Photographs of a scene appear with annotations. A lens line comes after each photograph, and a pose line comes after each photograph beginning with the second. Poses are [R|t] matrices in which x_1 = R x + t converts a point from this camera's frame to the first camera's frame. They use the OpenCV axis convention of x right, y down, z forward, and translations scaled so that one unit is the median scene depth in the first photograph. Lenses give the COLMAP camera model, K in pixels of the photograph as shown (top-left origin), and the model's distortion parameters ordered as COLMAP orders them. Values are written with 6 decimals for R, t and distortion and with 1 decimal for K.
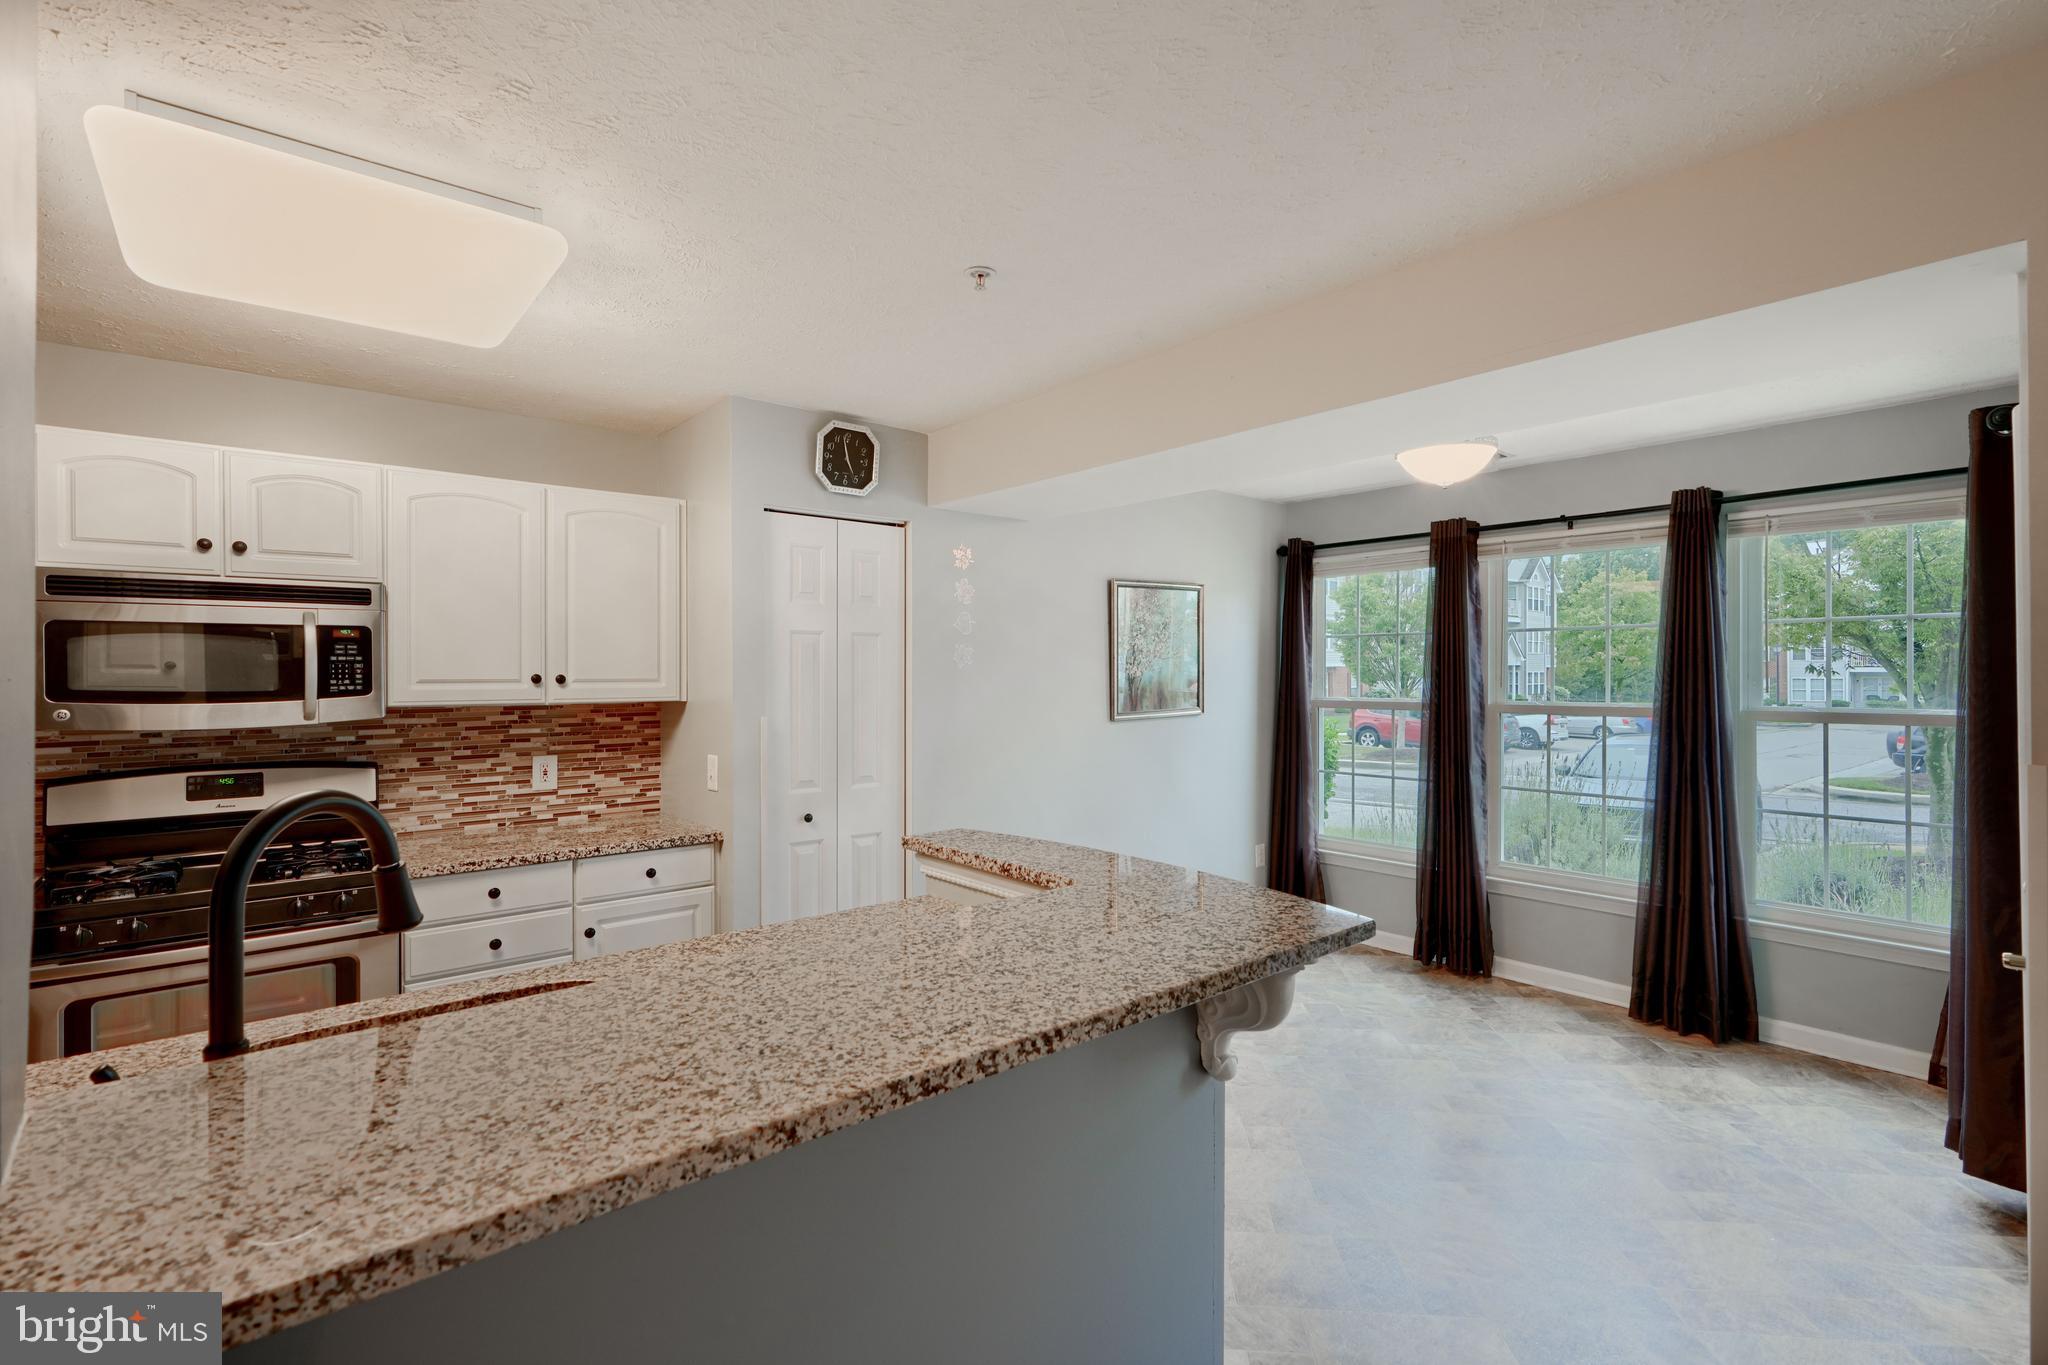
lens RADIAL K [[929.6, 0, 1028.4], [0, 929.6, 675.4], [0, 0, 1]] dist [0.001573, 0.000011]
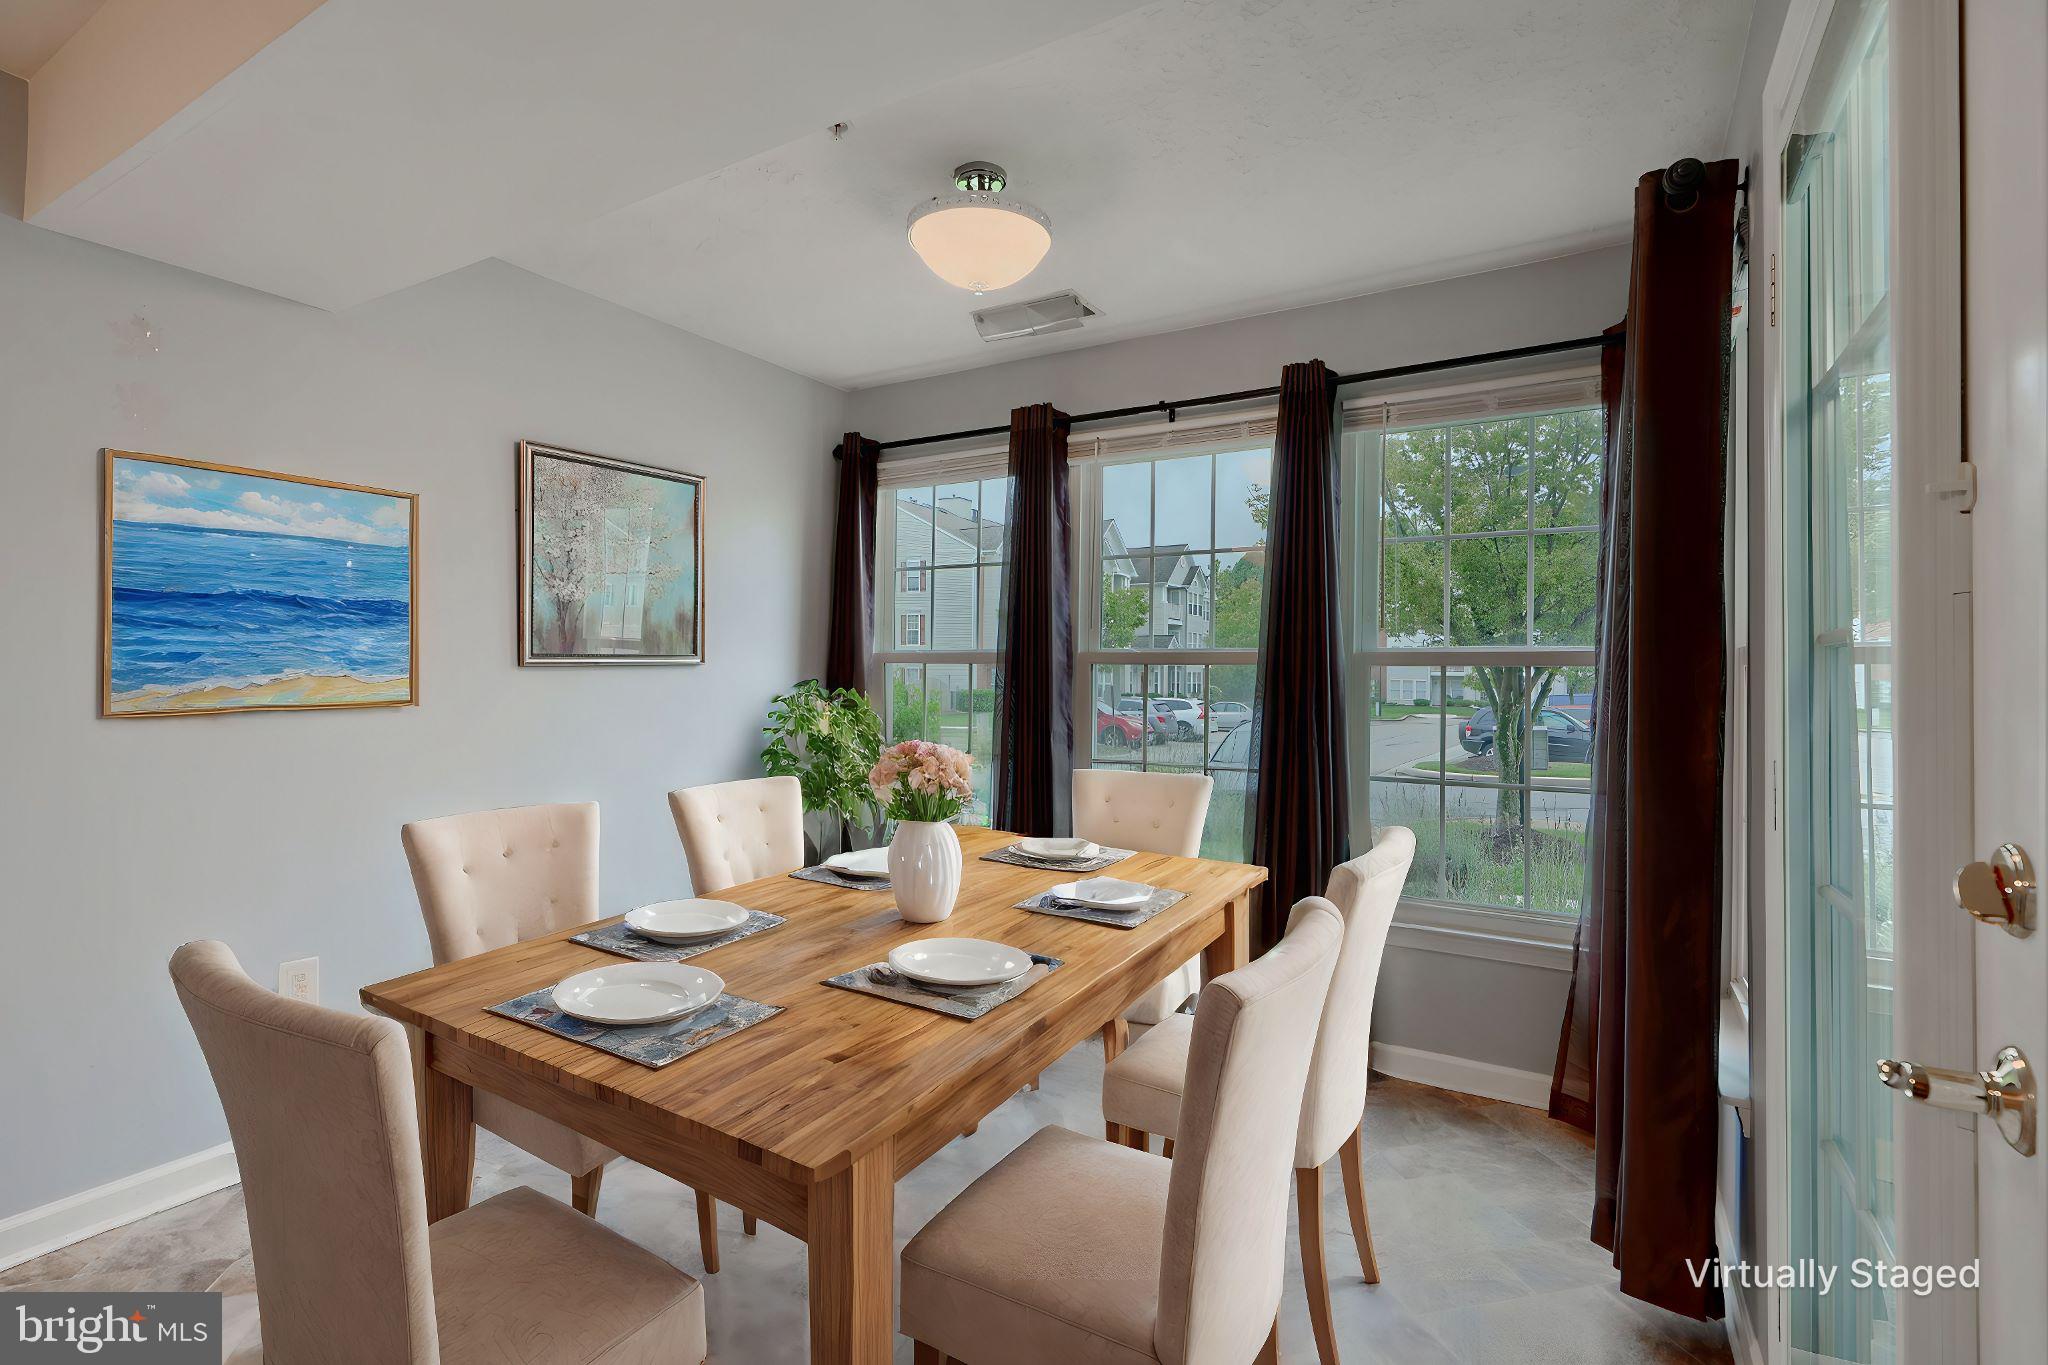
lens RADIAL K [[929.6, 0, 1028.4], [0, 929.6, 675.4], [0, 0, 1]] dist [0.001573, 0.000011]
pose [[0.948905, 0.010845, 0.315375, 0.217701], [-0.012329, 0.999920, 0.002711, 0.049211], [-0.315321, -0.006461, 0.948963, 0.290004]]
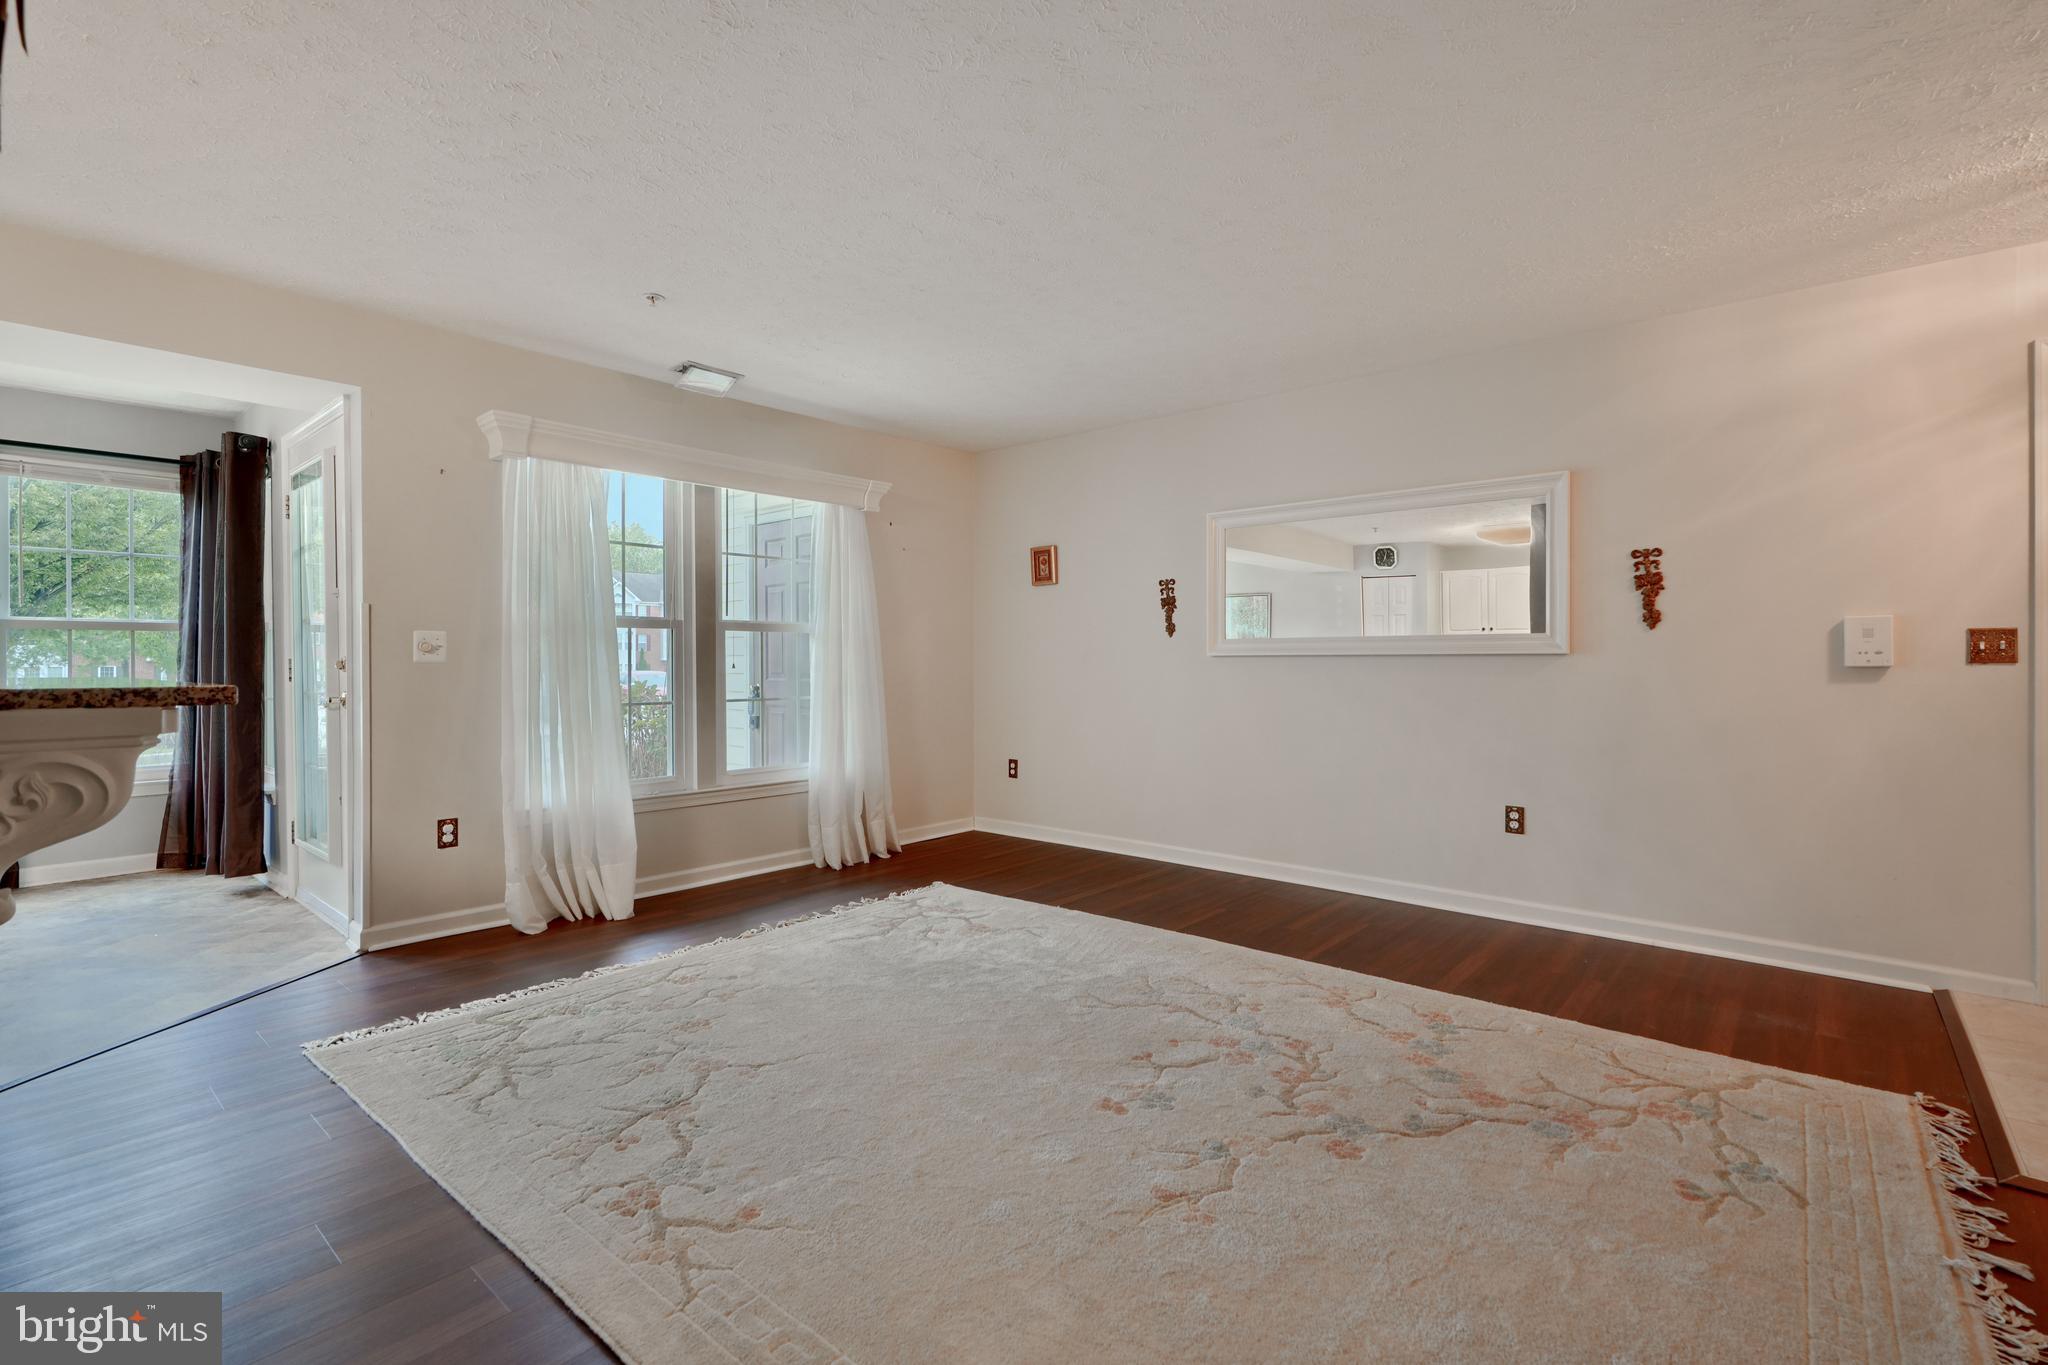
lens RADIAL K [[914.8, 0, 1029.0], [0, 914.8, 658.8], [0, 0, 1]] dist [0.002095, 0.000273]
pose [[-0.157508, 0.005488, 0.987502, -0.508038], [0.002158, 0.999984, -0.005213, 0.082392], [-0.987515, 0.001310, -0.157517, -0.103162]]
